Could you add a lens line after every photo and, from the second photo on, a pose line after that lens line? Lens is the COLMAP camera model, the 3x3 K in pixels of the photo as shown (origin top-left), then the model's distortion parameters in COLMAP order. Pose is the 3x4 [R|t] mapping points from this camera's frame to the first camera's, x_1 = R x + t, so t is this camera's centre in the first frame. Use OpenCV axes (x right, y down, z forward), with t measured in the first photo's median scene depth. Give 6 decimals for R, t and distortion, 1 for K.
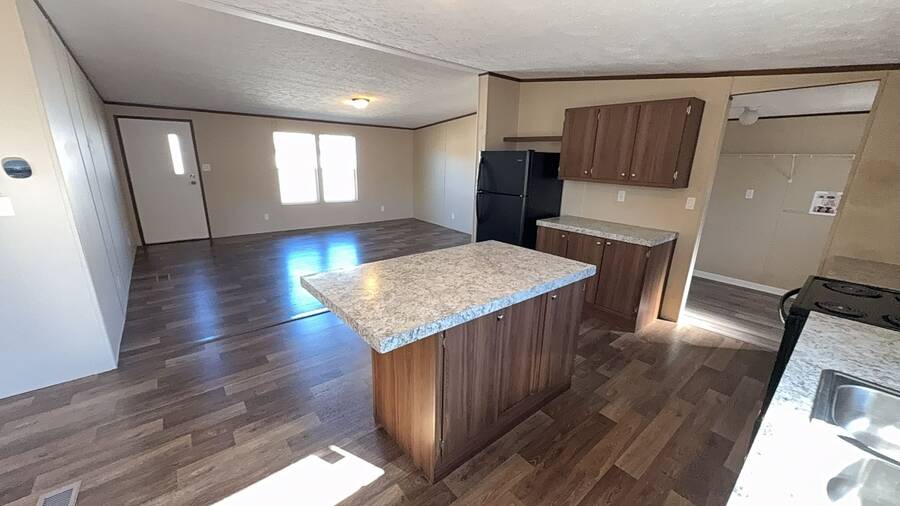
lens RADIAL K [[341.9, 0, 450.0], [0, 341.9, 253.0], [0, 0, 1]] dist [0.000020, -0.000153]
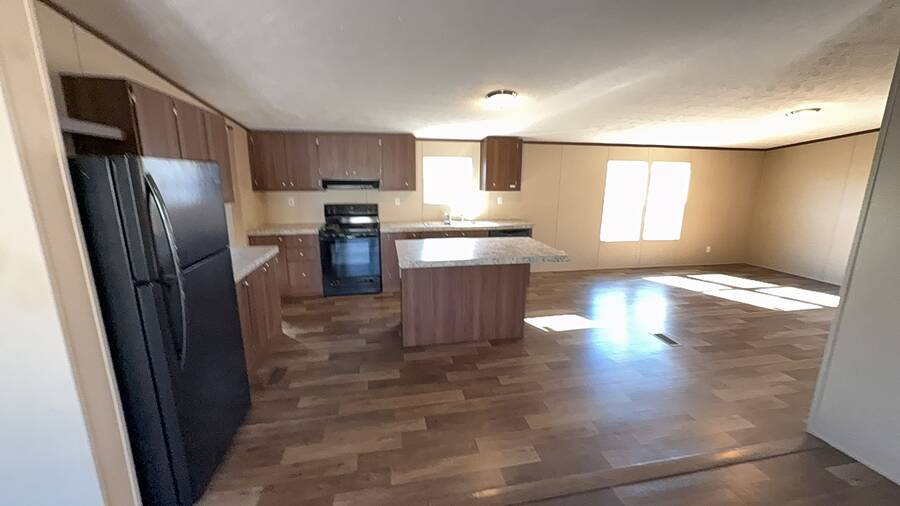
lens RADIAL K [[341.9, 0, 450.0], [0, 341.9, 253.0], [0, 0, 1]] dist [0.000020, -0.000153]
pose [[-0.879299, -0.132657, 0.457423, -0.377808], [0.097926, 0.889549, 0.446220, -0.404505], [-0.466094, 0.437155, -0.769189, 1.397711]]
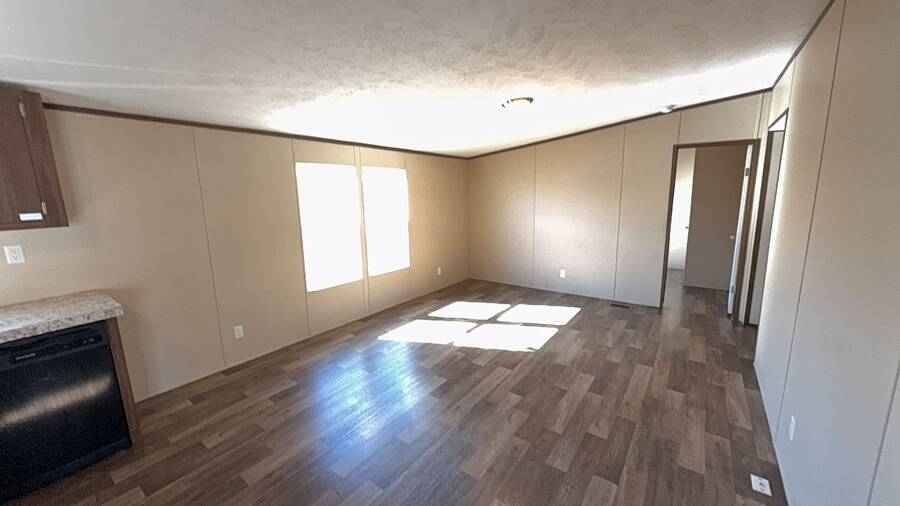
lens RADIAL K [[341.9, 0, 450.0], [0, 341.9, 253.0], [0, 0, 1]] dist [0.000020, -0.000153]
pose [[-0.969267, 0.034895, -0.243525, -0.424093], [-0.072418, 0.905559, 0.417994, -0.200559], [0.235112, 0.422783, -0.875201, 0.671410]]
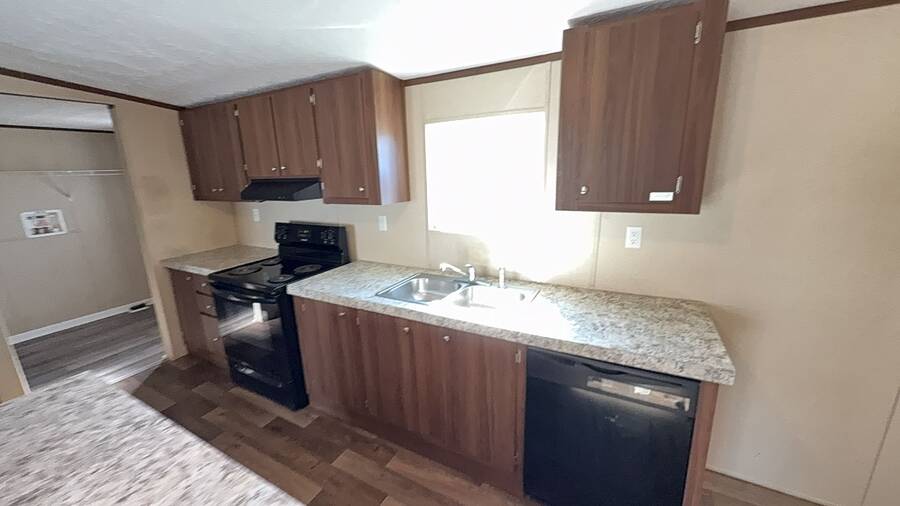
lens RADIAL K [[341.9, 0, 450.0], [0, 341.9, 253.0], [0, 0, 1]] dist [0.000020, -0.000153]
pose [[-0.378173, -0.233815, 0.895721, -0.176015], [0.264826, 0.899817, 0.346693, -0.114331], [-0.887047, 0.368320, -0.278367, 0.347076]]
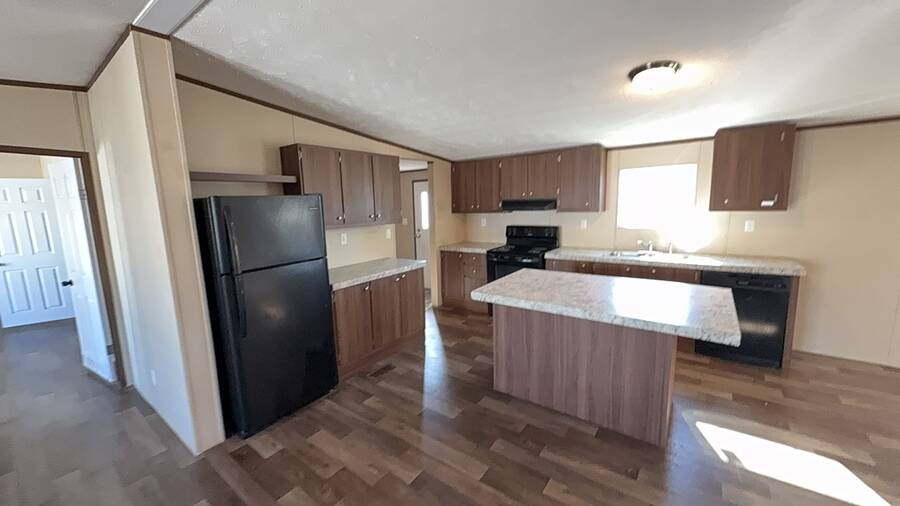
lens RADIAL K [[341.9, 0, 450.0], [0, 341.9, 253.0], [0, 0, 1]] dist [0.000020, -0.000153]
pose [[-0.242074, -0.161139, 0.956784, -0.582687], [0.281413, 0.932064, 0.228175, -0.291578], [-0.928551, 0.324487, -0.180281, 0.983200]]
